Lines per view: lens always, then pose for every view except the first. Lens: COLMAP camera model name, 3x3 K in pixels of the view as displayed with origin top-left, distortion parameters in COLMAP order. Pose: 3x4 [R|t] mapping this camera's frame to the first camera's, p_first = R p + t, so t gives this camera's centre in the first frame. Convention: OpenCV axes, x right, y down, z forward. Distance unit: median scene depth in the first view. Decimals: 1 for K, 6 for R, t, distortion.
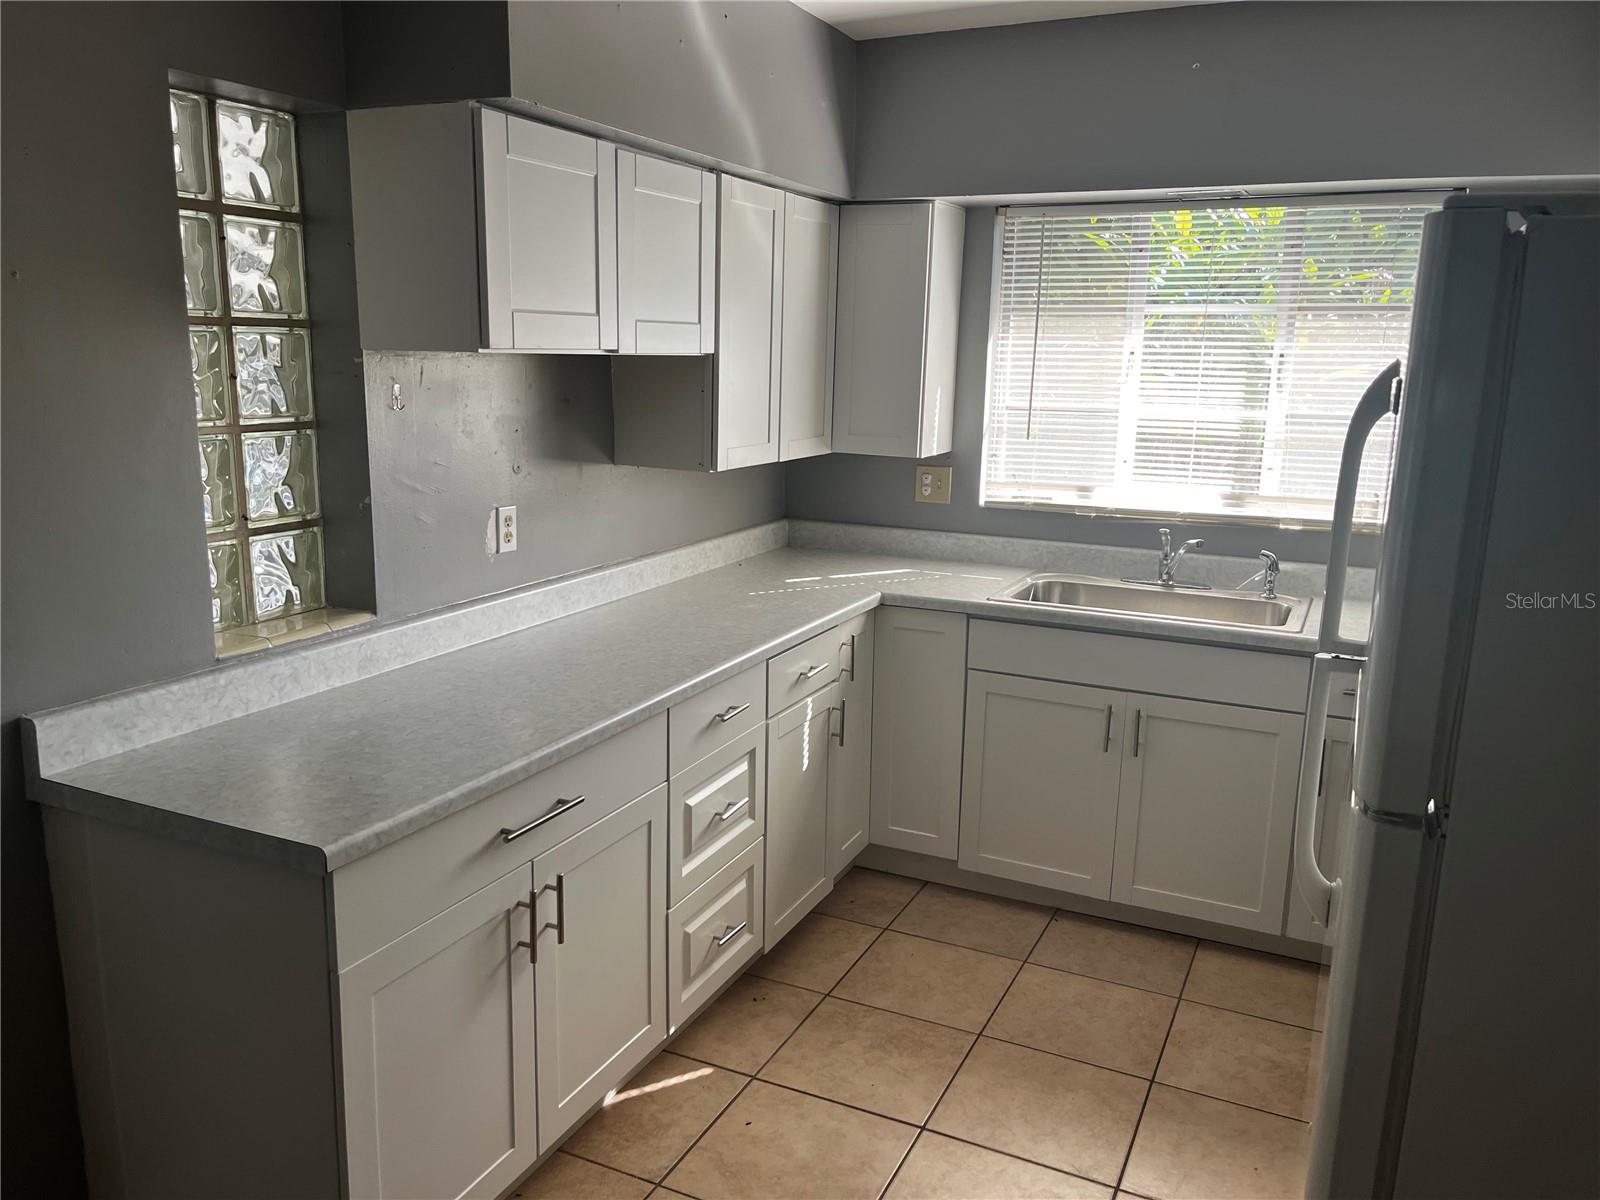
lens RADIAL K [[1217.4, 0, 800.0], [0, 1217.4, 600.0], [0, 0, 1]] dist [0.033404, -0.009136]
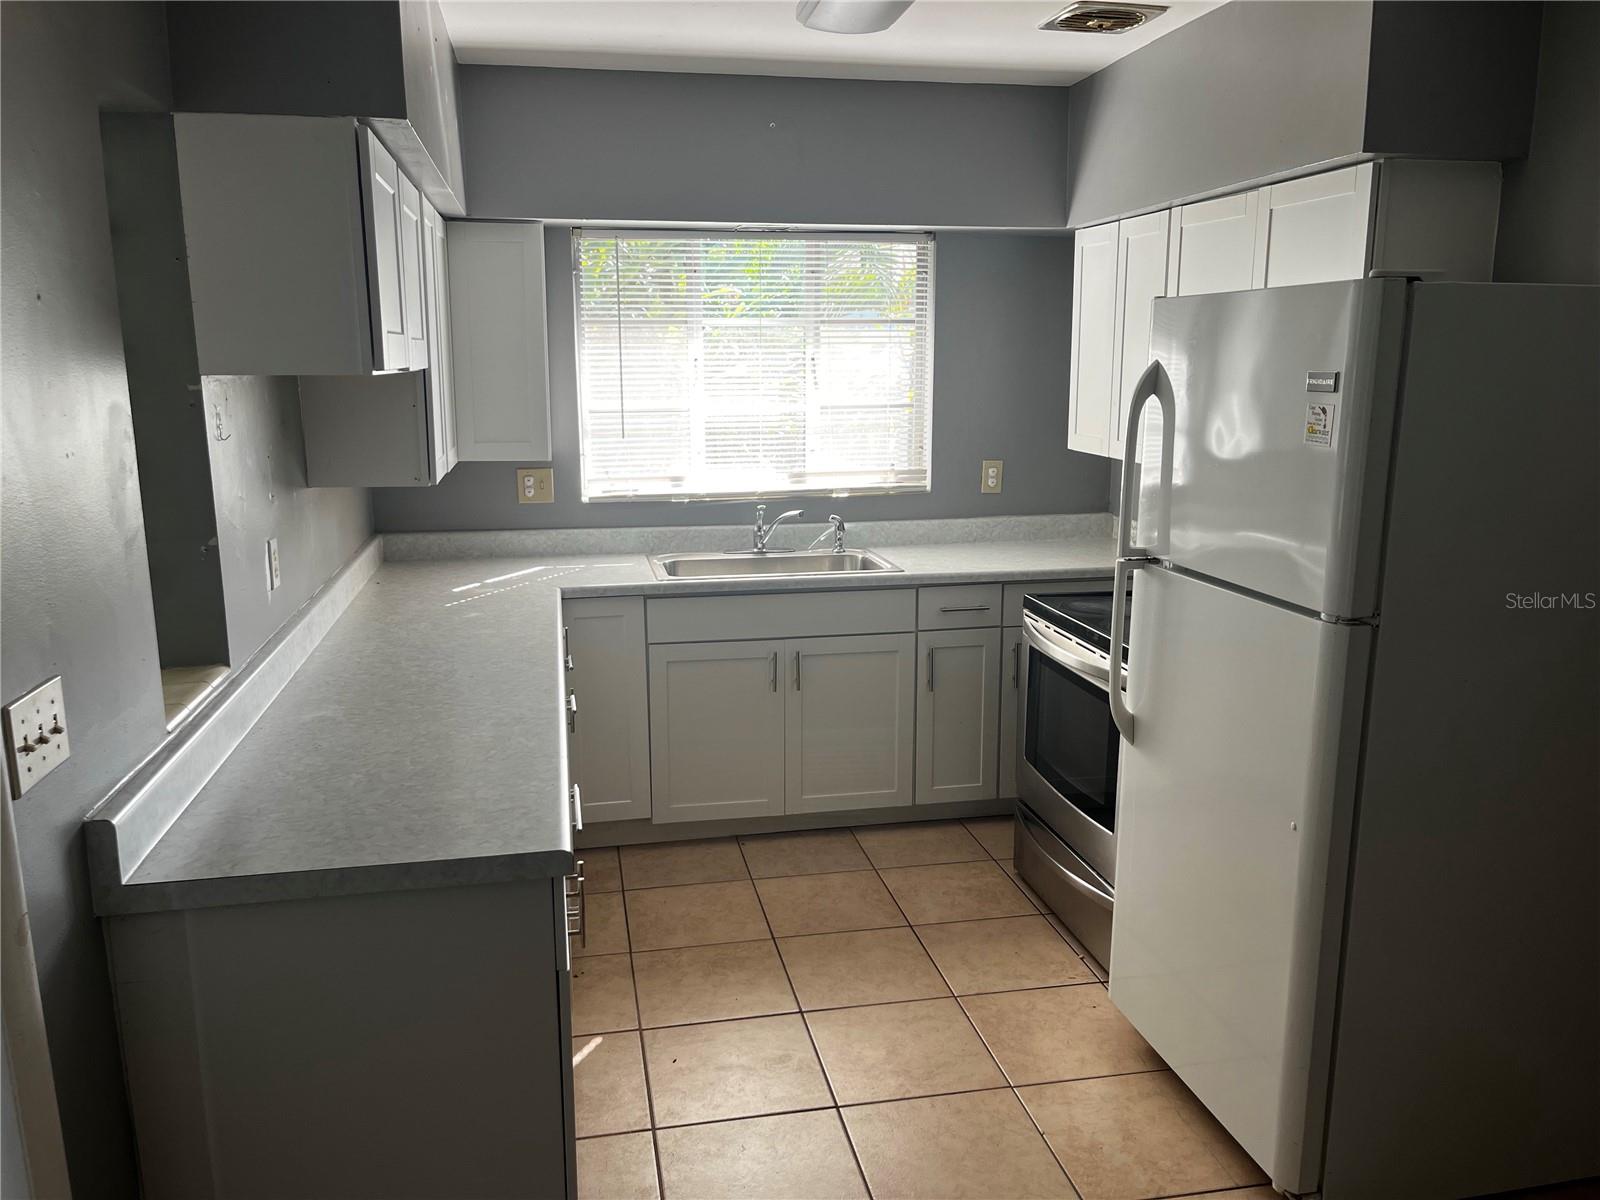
lens RADIAL K [[1203.2, 0, 800.0], [0, 1203.2, 600.0], [0, 0, 1]] dist [0.099757, -0.133357]
pose [[0.808215, -0.137622, 0.572581, -0.365024], [0.137069, 0.989567, 0.044370, -0.013446], [-0.572714, 0.042623, 0.818647, 0.009199]]
